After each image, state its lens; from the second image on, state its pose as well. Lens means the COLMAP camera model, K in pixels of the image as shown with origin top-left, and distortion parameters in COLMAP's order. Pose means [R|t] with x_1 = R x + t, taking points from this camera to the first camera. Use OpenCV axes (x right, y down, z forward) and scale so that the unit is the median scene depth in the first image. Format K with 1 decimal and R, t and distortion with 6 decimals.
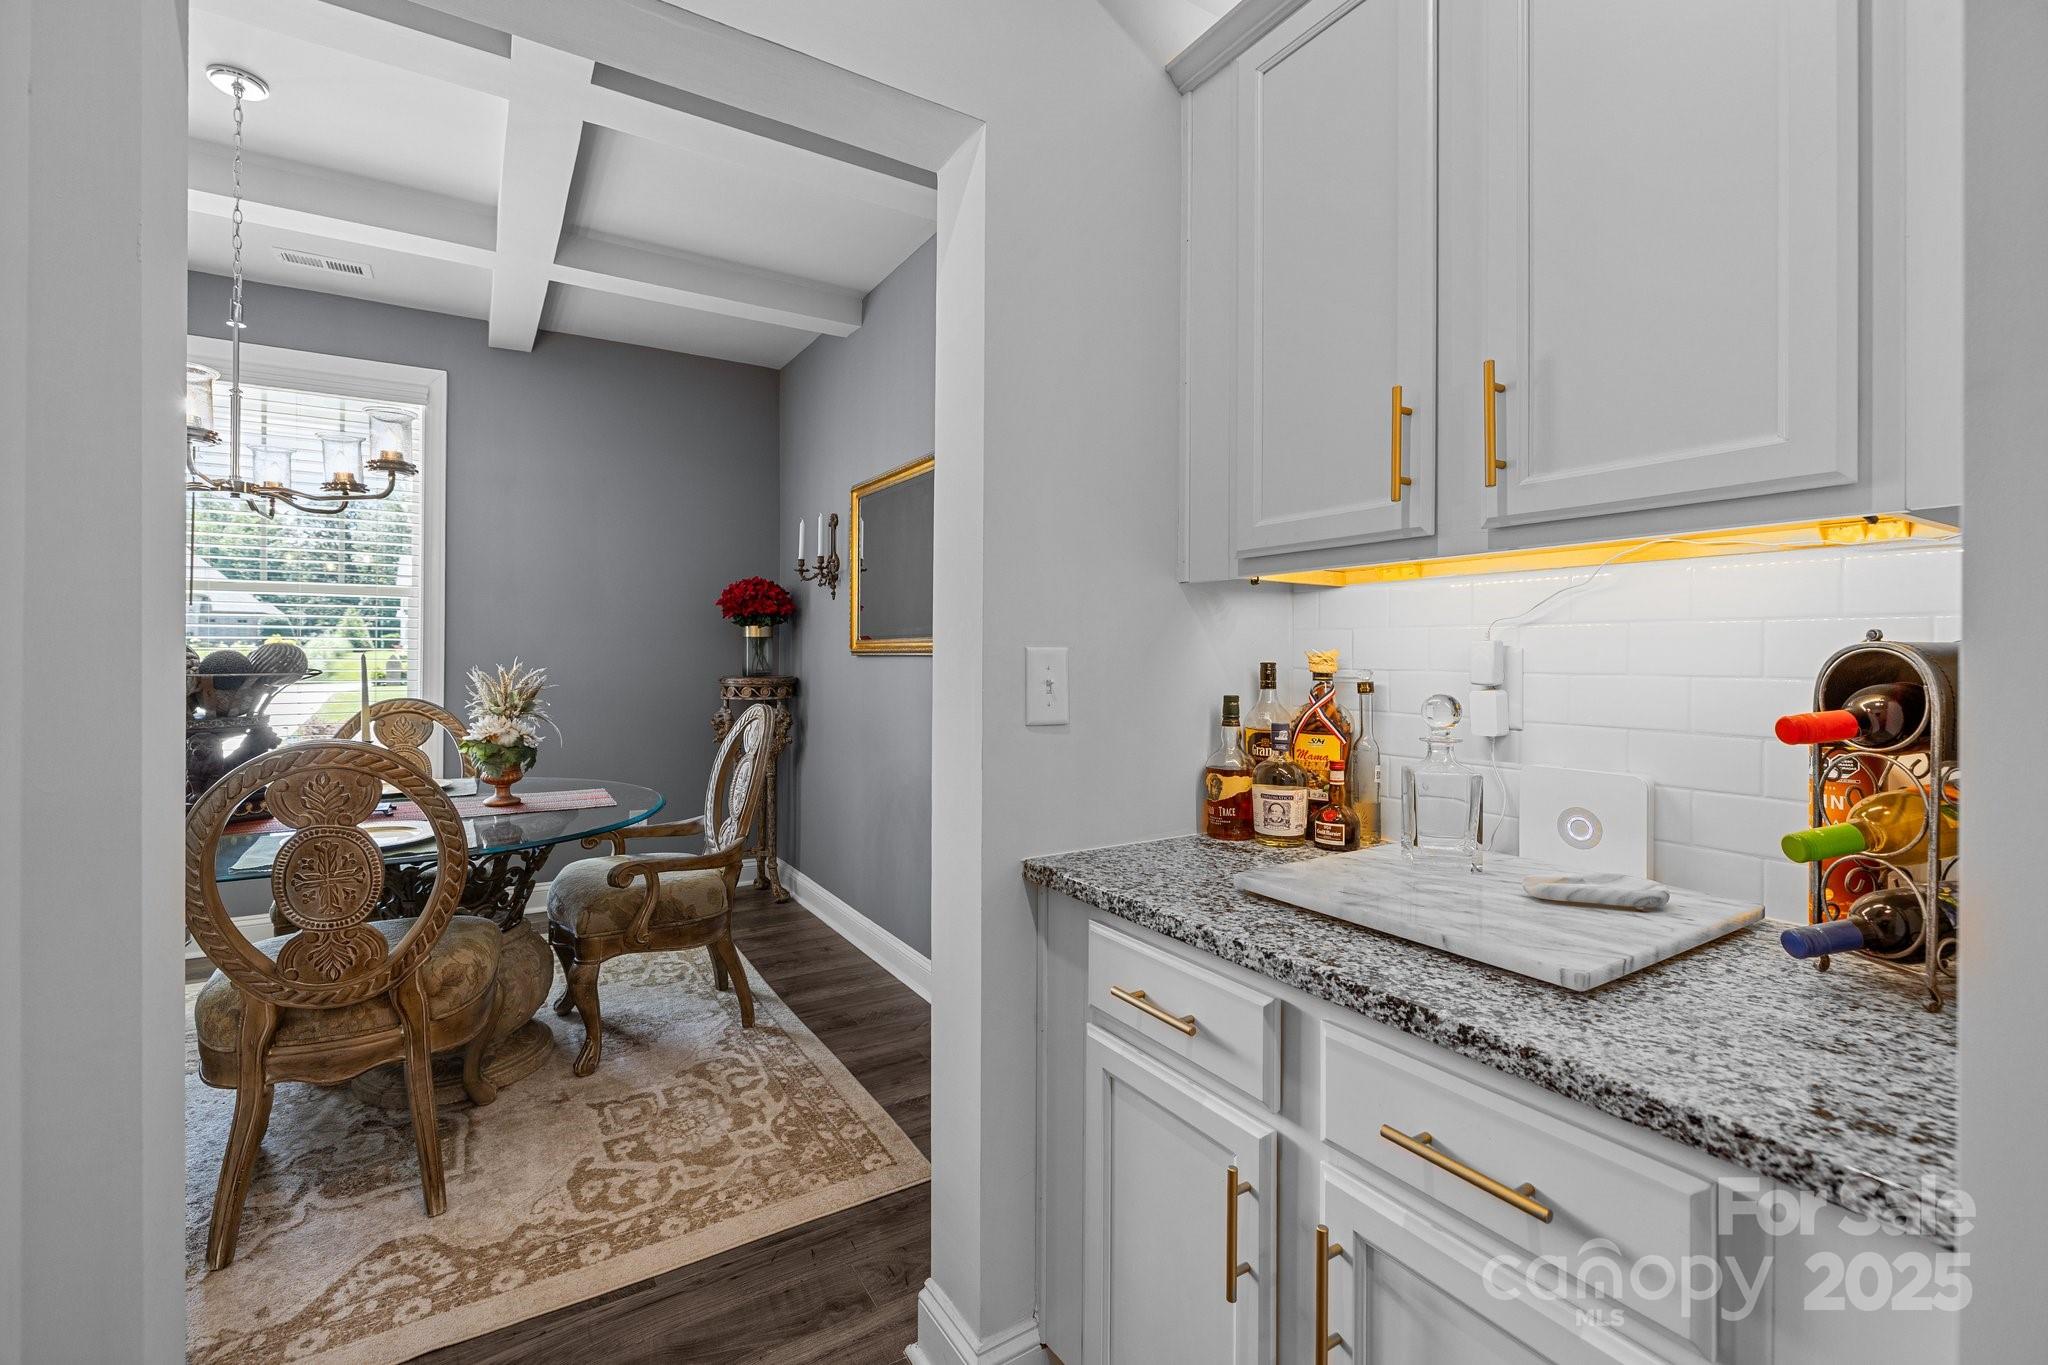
lens RADIAL K [[869.3, 0, 1013.6], [0, 869.3, 668.0], [0, 0, 1]] dist [0.005060, -0.001480]
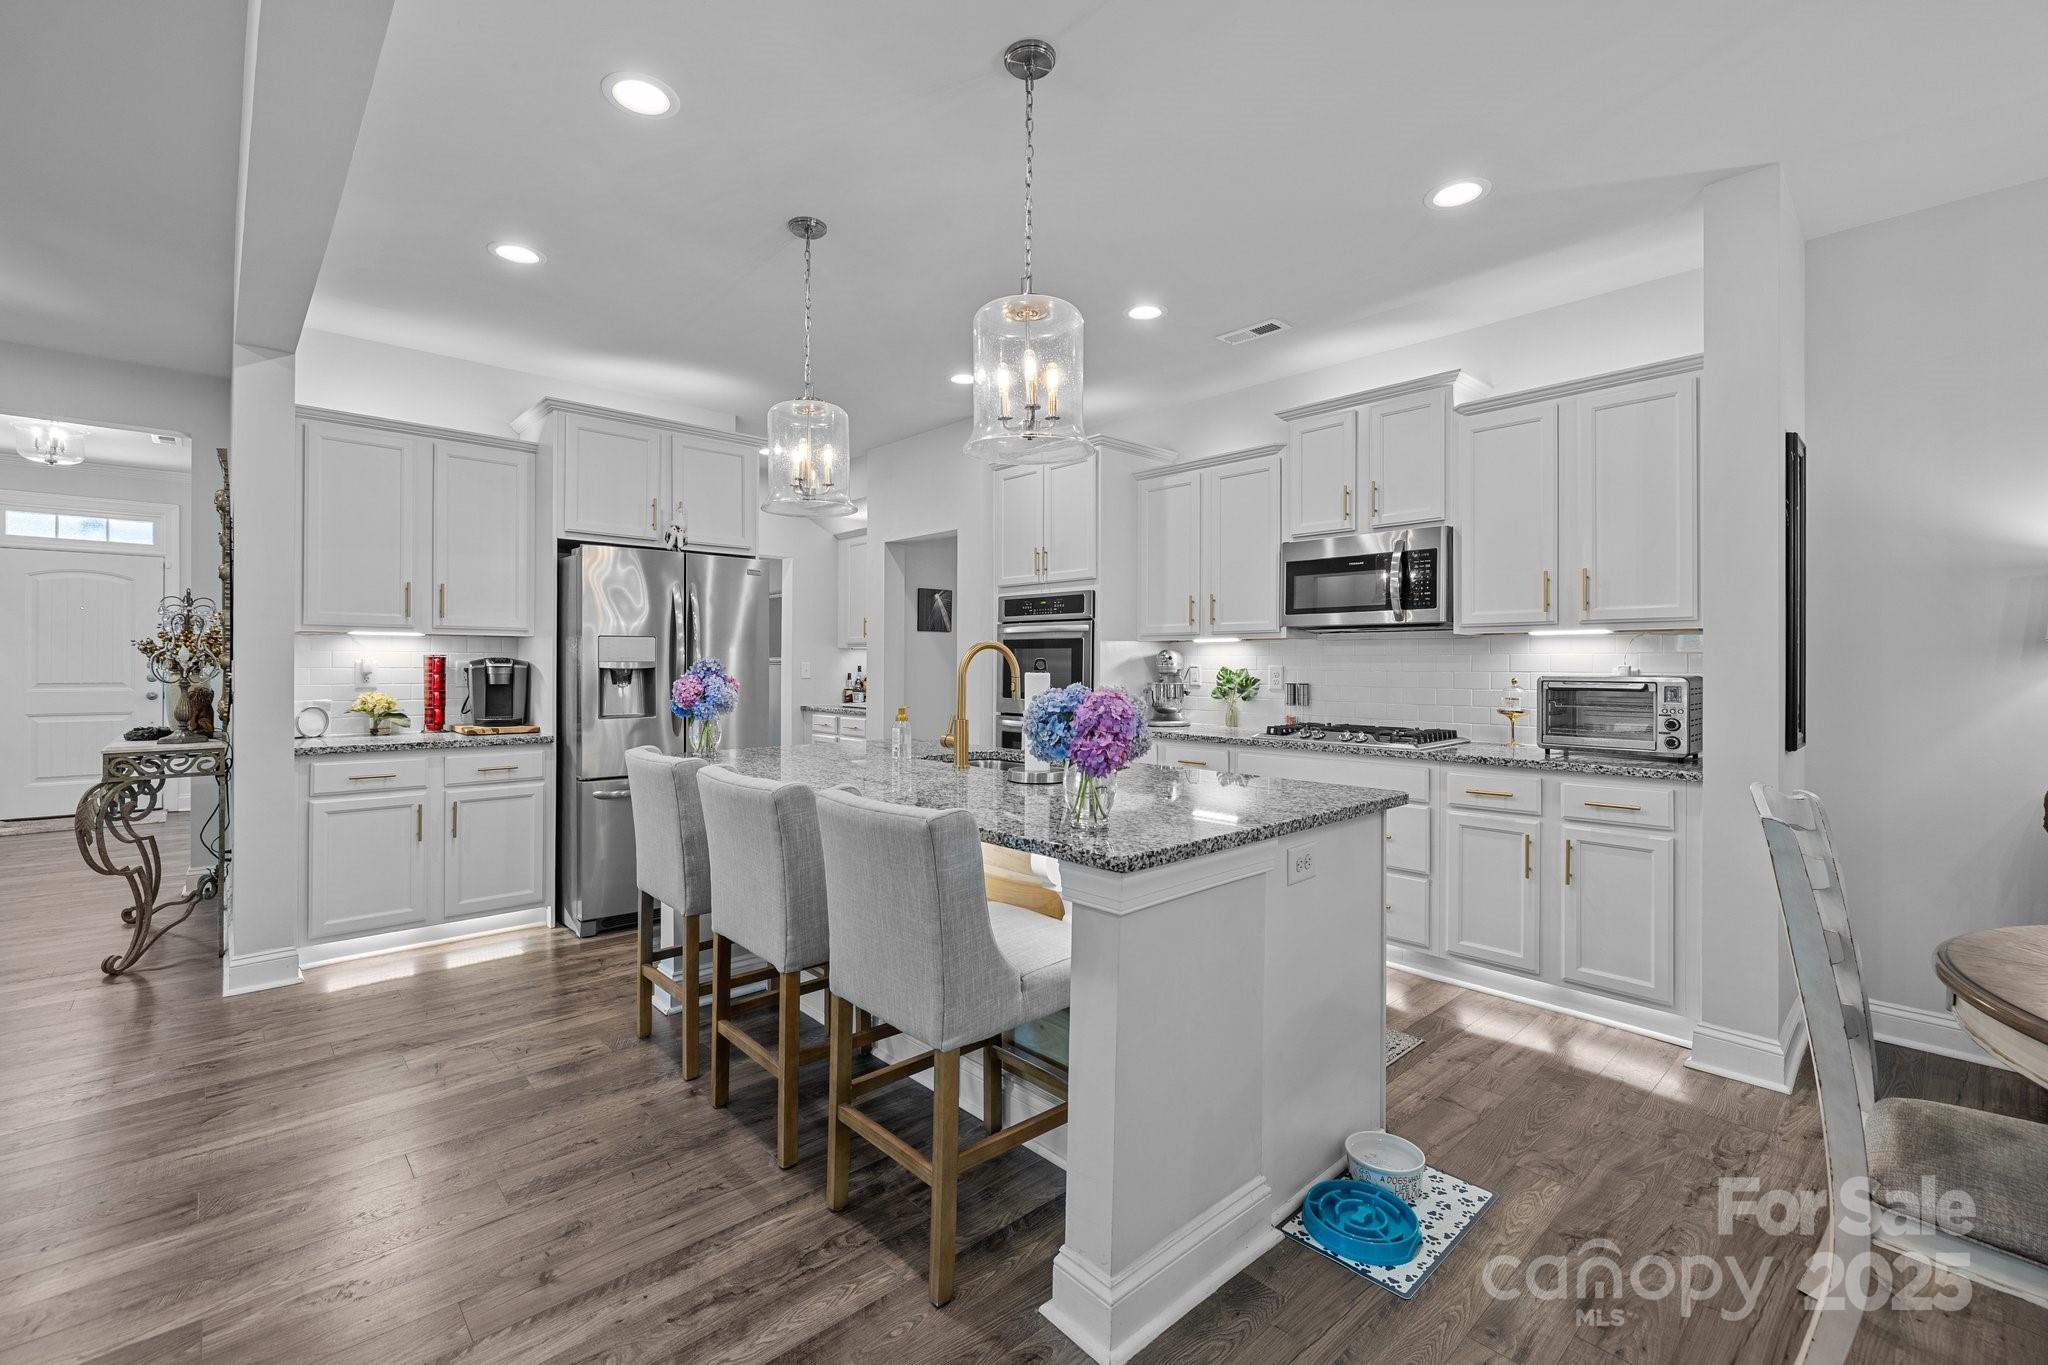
lens RADIAL K [[869.3, 0, 996.5], [0, 869.3, 661.8], [0, 0, 1]] dist [0.005060, -0.001480]
pose [[0.986522, -0.002048, 0.163617, 0.168079], [0.003239, 0.999970, -0.007014, 0.002710], [-0.163598, 0.007449, 0.986499, -2.302095]]
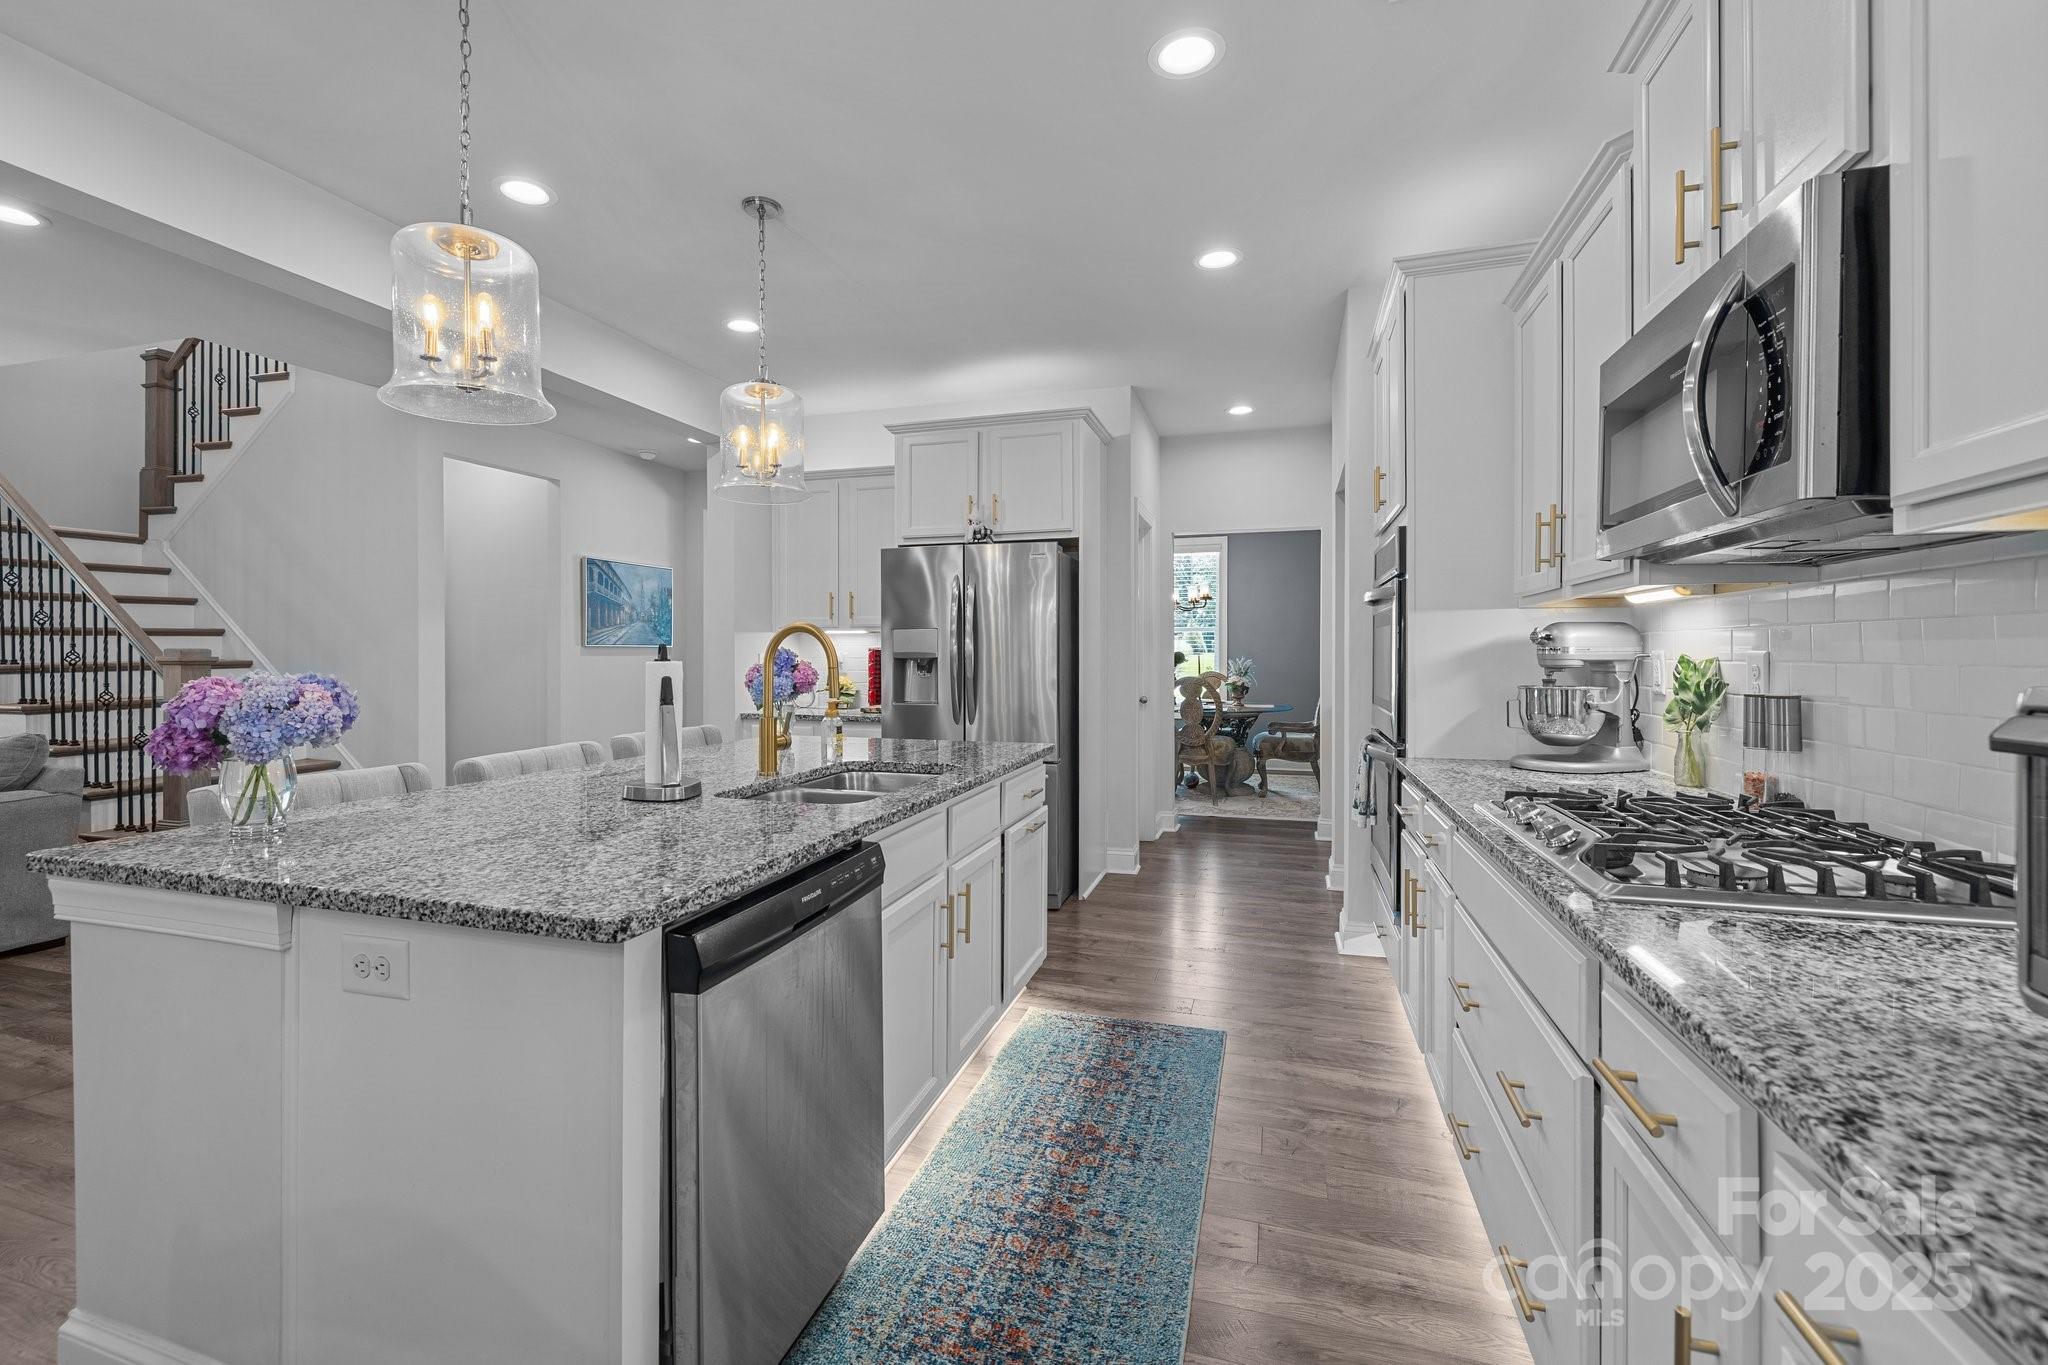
lens RADIAL K [[869.3, 0, 997.9], [0, 869.3, 653.6], [0, 0, 1]] dist [0.005060, -0.001480]
pose [[0.637423, -0.007282, -0.770479, 1.219691], [-0.000657, 0.999950, -0.009994, 0.009545], [0.770514, 0.006877, 0.637387, -1.579216]]
